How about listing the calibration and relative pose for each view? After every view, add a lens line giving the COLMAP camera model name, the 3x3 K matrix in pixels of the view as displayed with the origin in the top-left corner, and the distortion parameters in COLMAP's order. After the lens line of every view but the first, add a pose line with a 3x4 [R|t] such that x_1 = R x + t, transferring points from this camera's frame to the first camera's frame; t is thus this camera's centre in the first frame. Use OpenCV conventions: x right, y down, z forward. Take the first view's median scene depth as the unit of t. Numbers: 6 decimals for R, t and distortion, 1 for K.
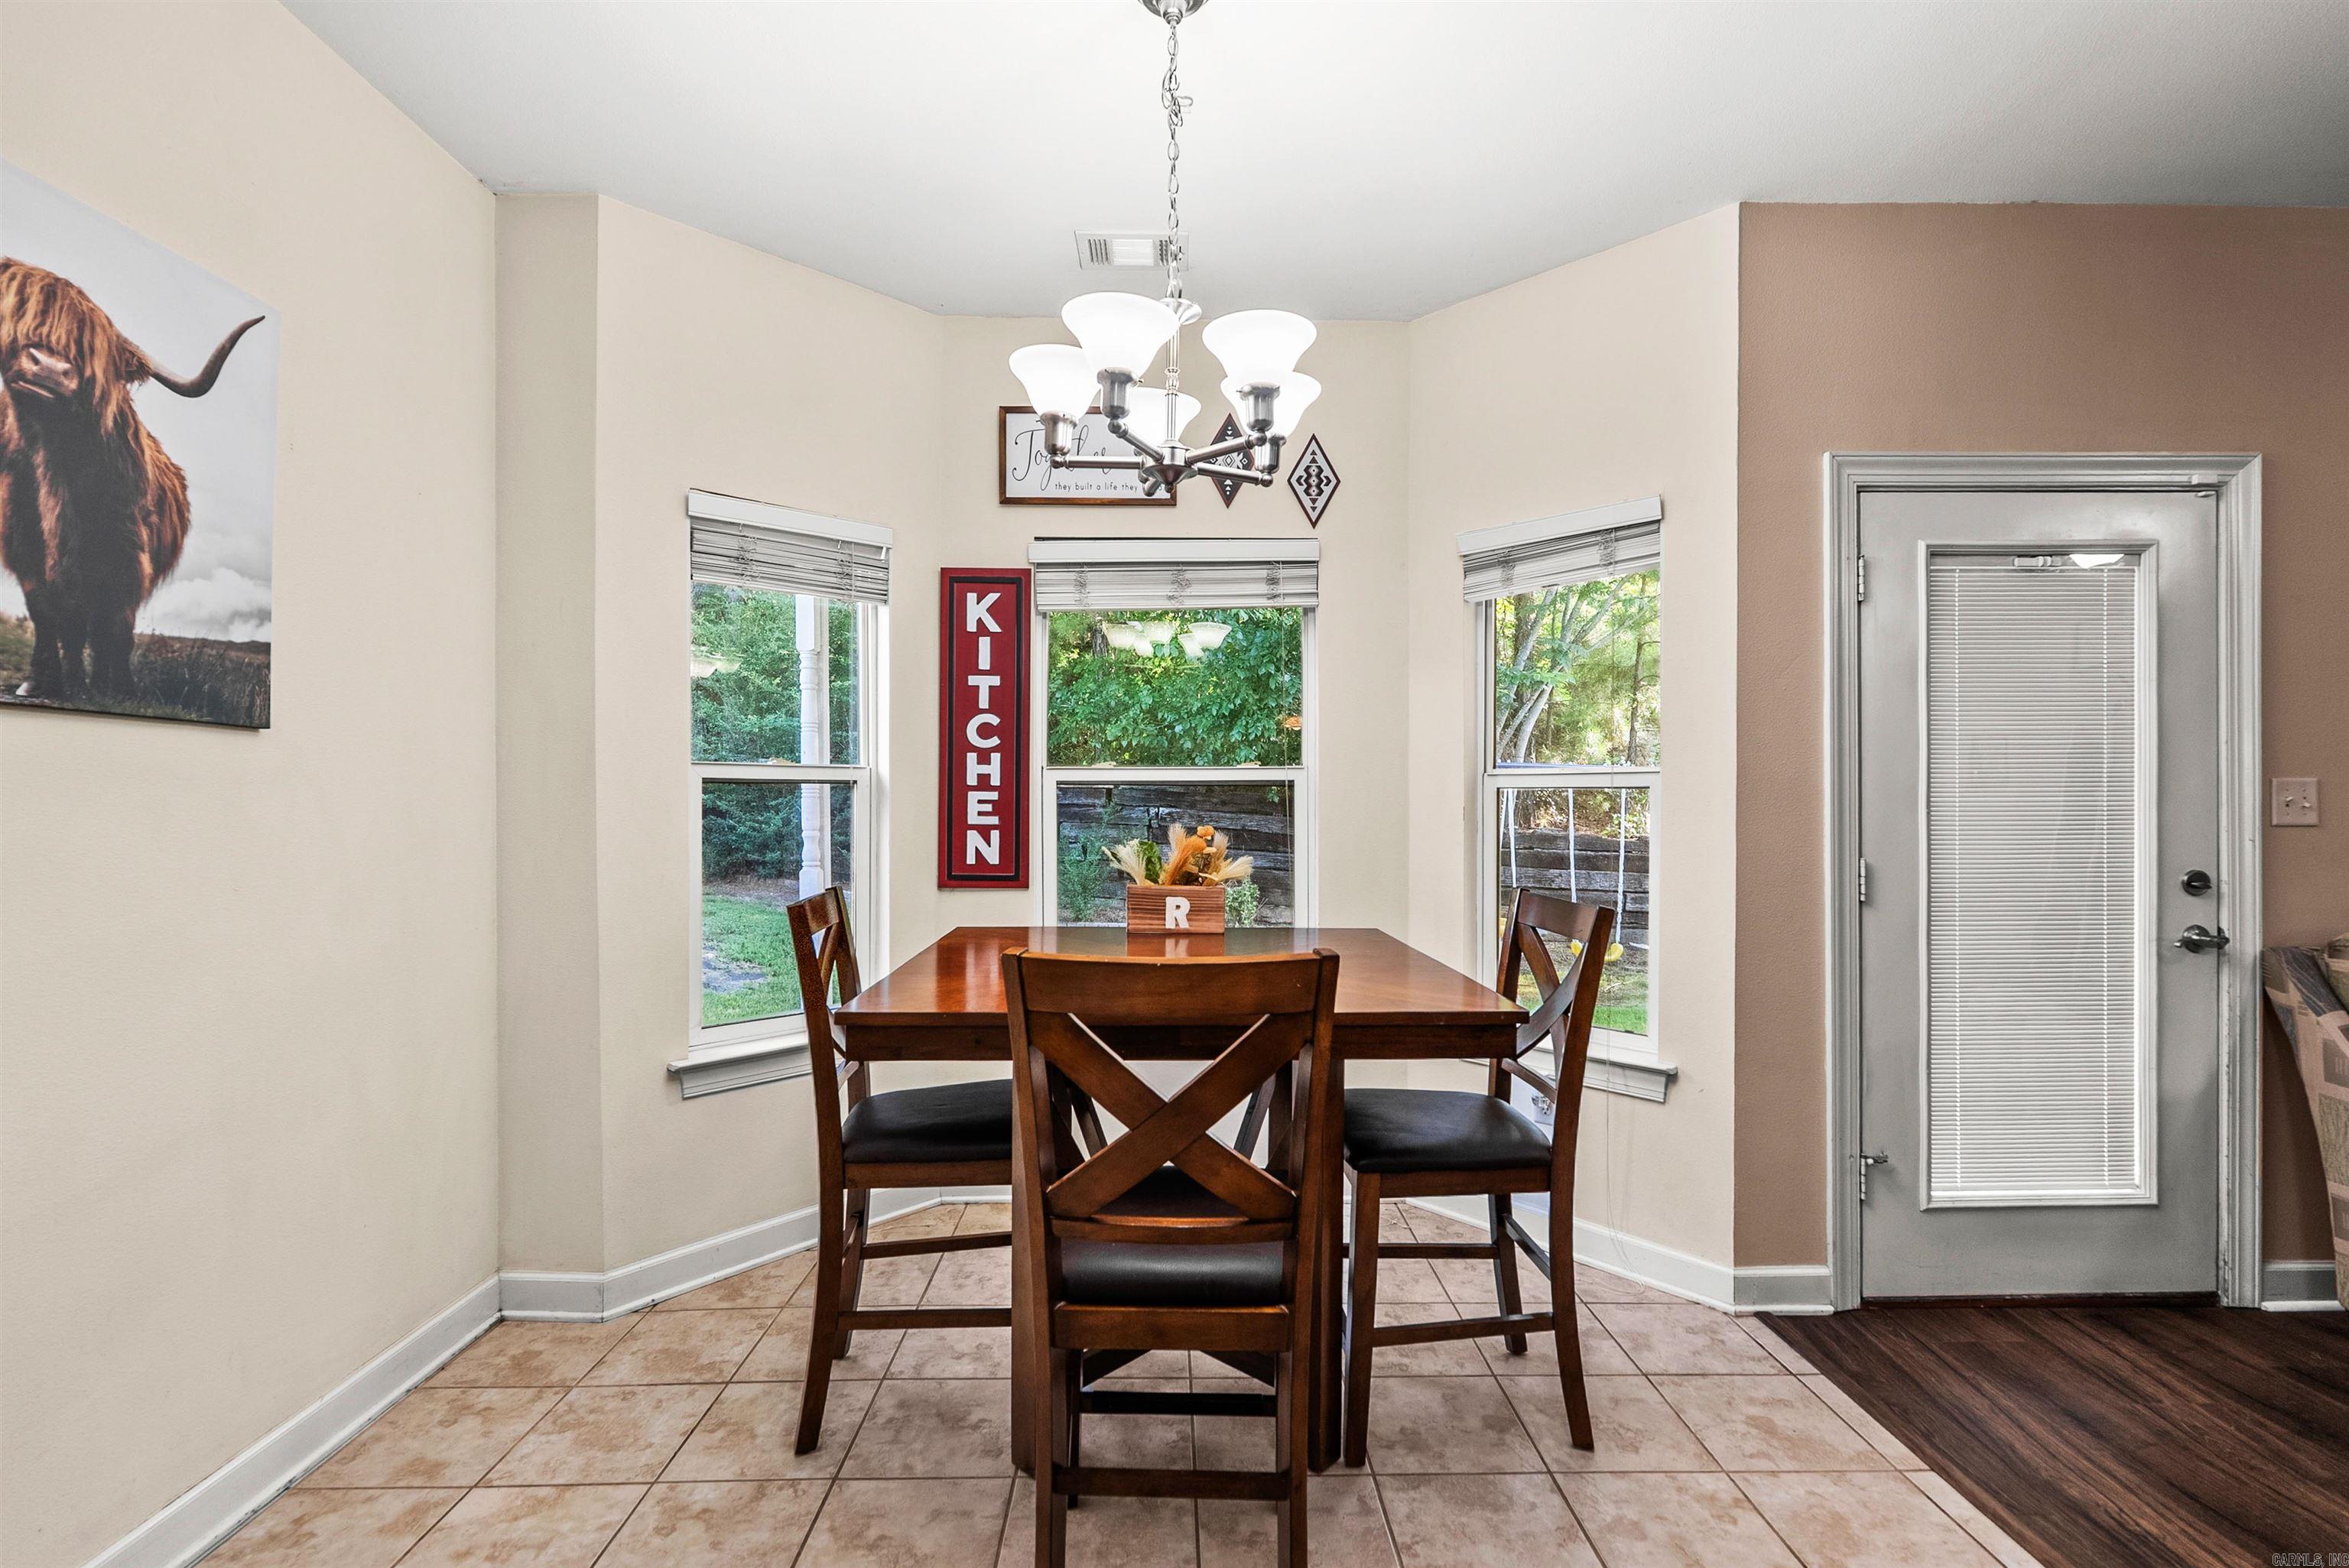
lens RADIAL K [[1052.8, 0, 1183.6], [0, 1052.8, 796.0], [0, 0, 1]] dist [-0.007929, 0.000634]
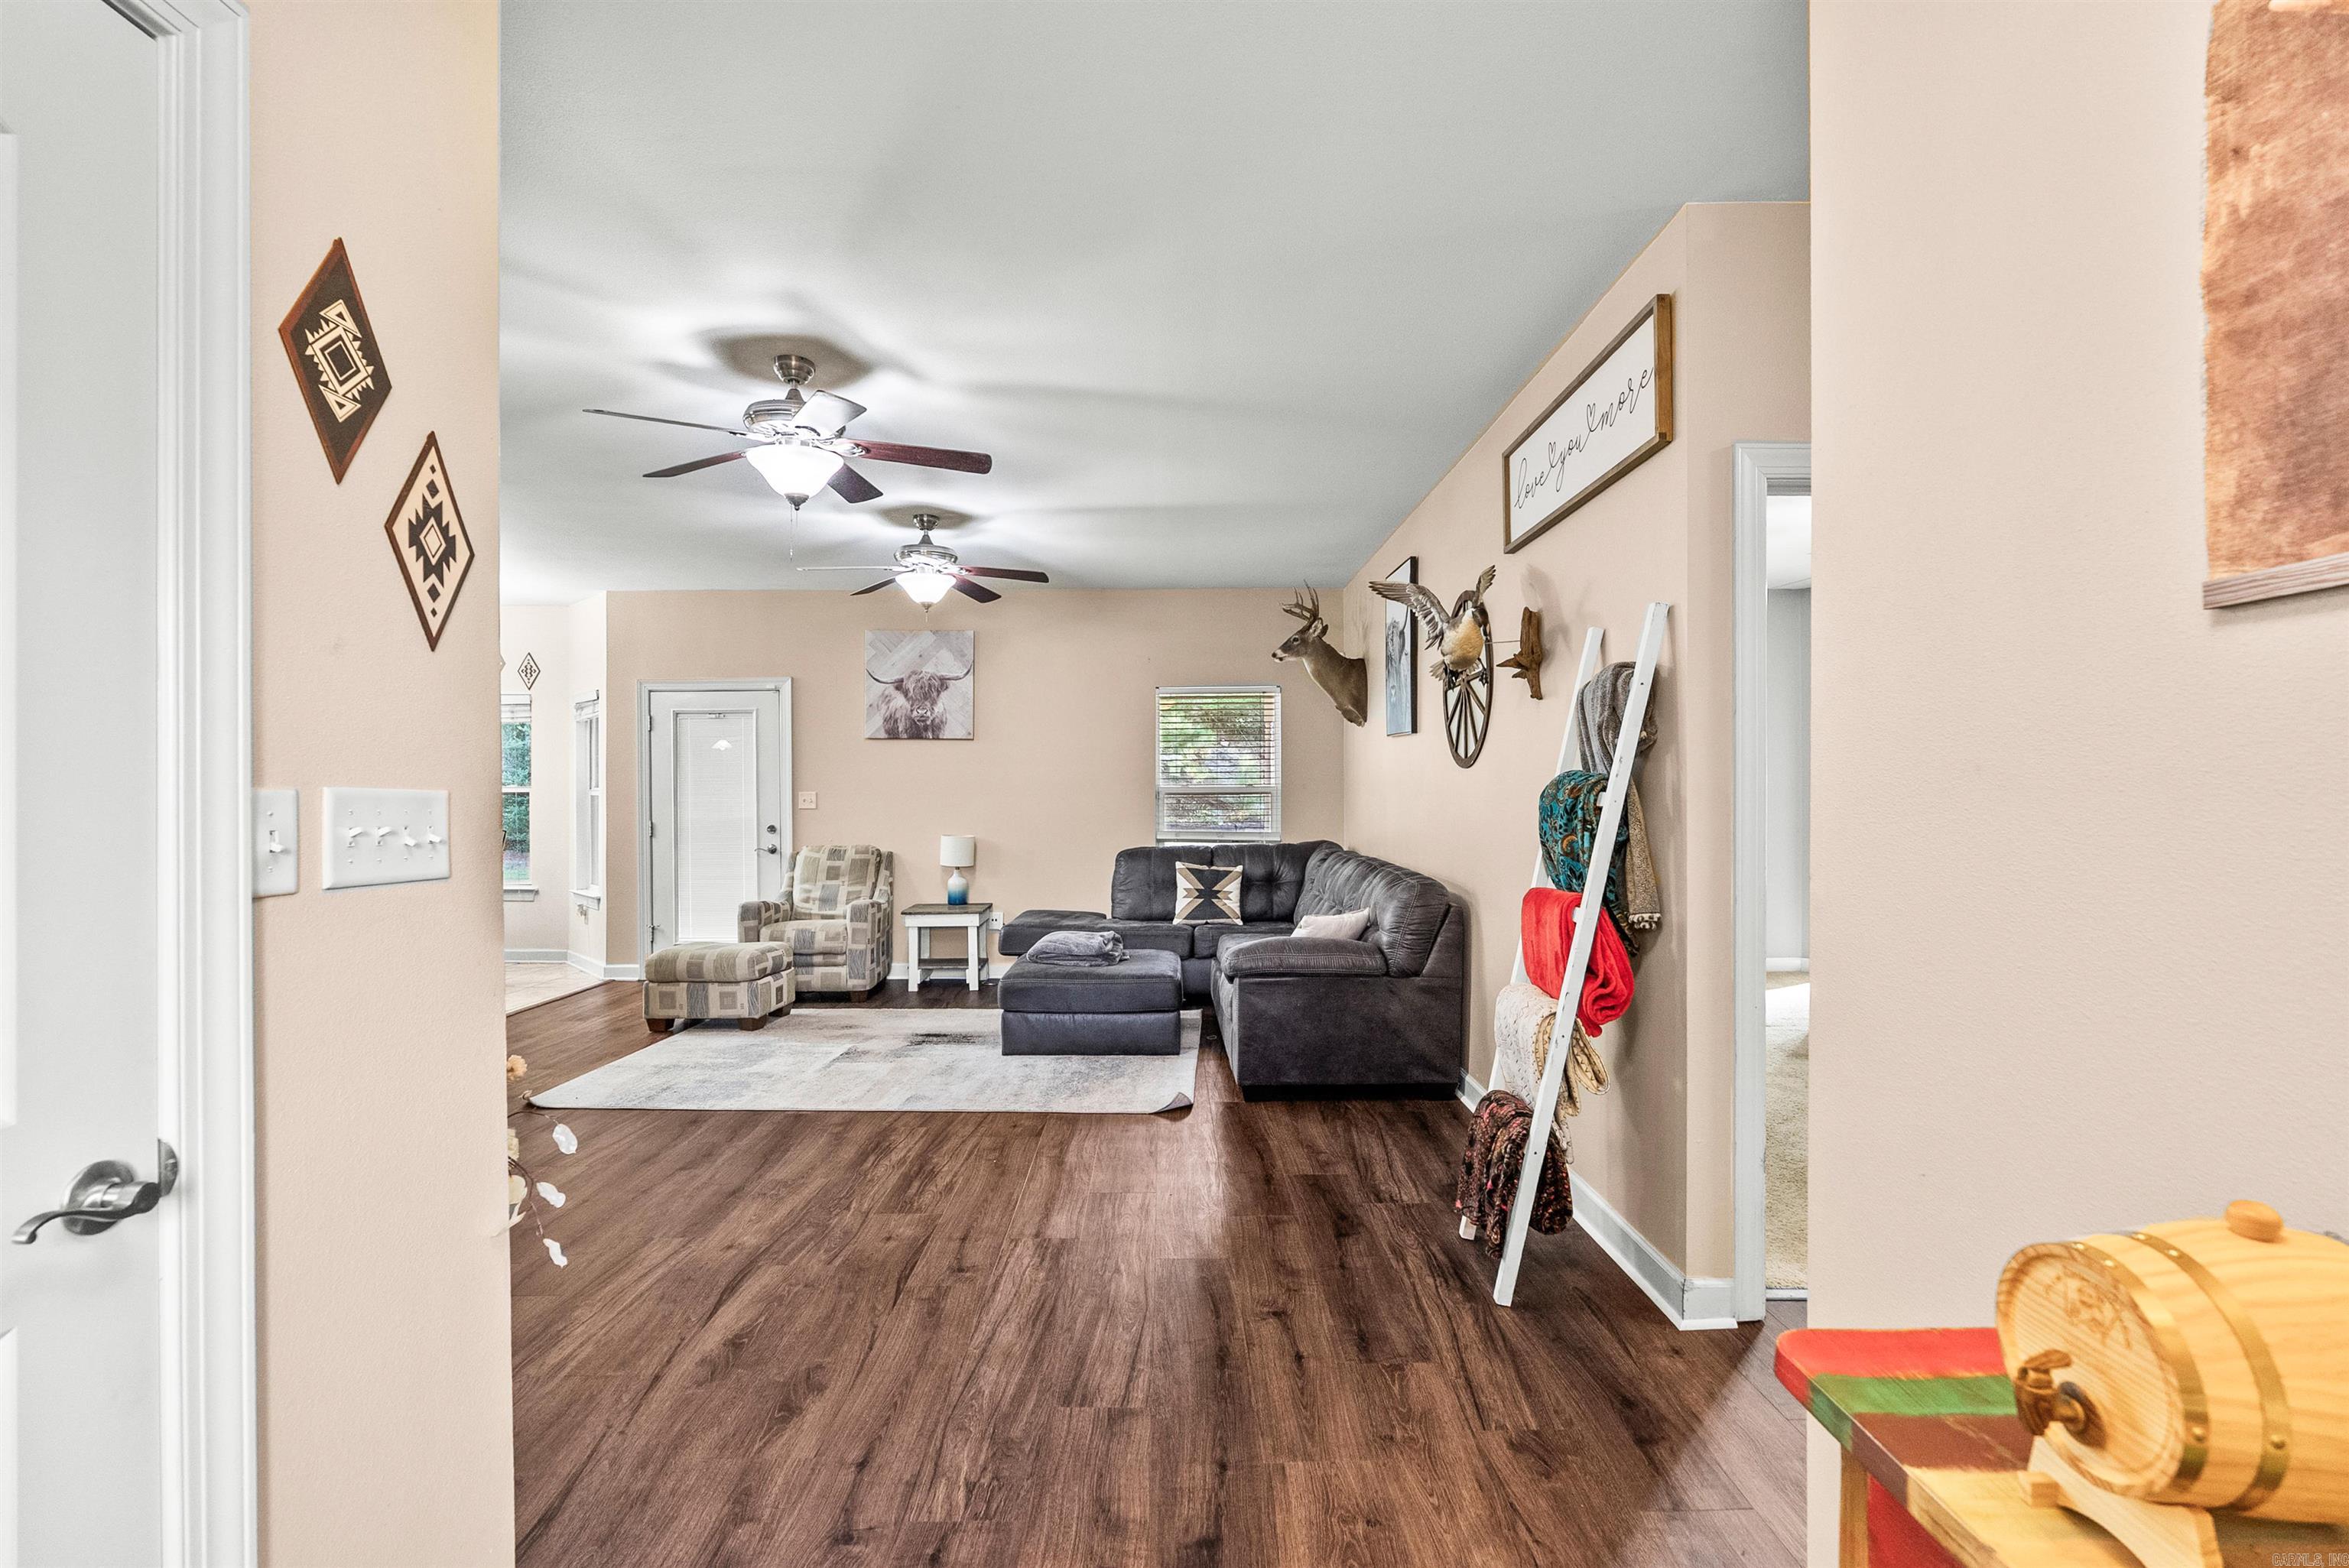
lens RADIAL K [[1052.8, 0, 1183.6], [0, 1052.8, 796.0], [0, 0, 1]] dist [-0.007929, 0.000634]
pose [[0.999992, -0.002414, 0.003315, 2.064891], [0.002395, 0.999981, 0.005729, -0.020815], [-0.003329, -0.005721, 0.999978, -1.836015]]
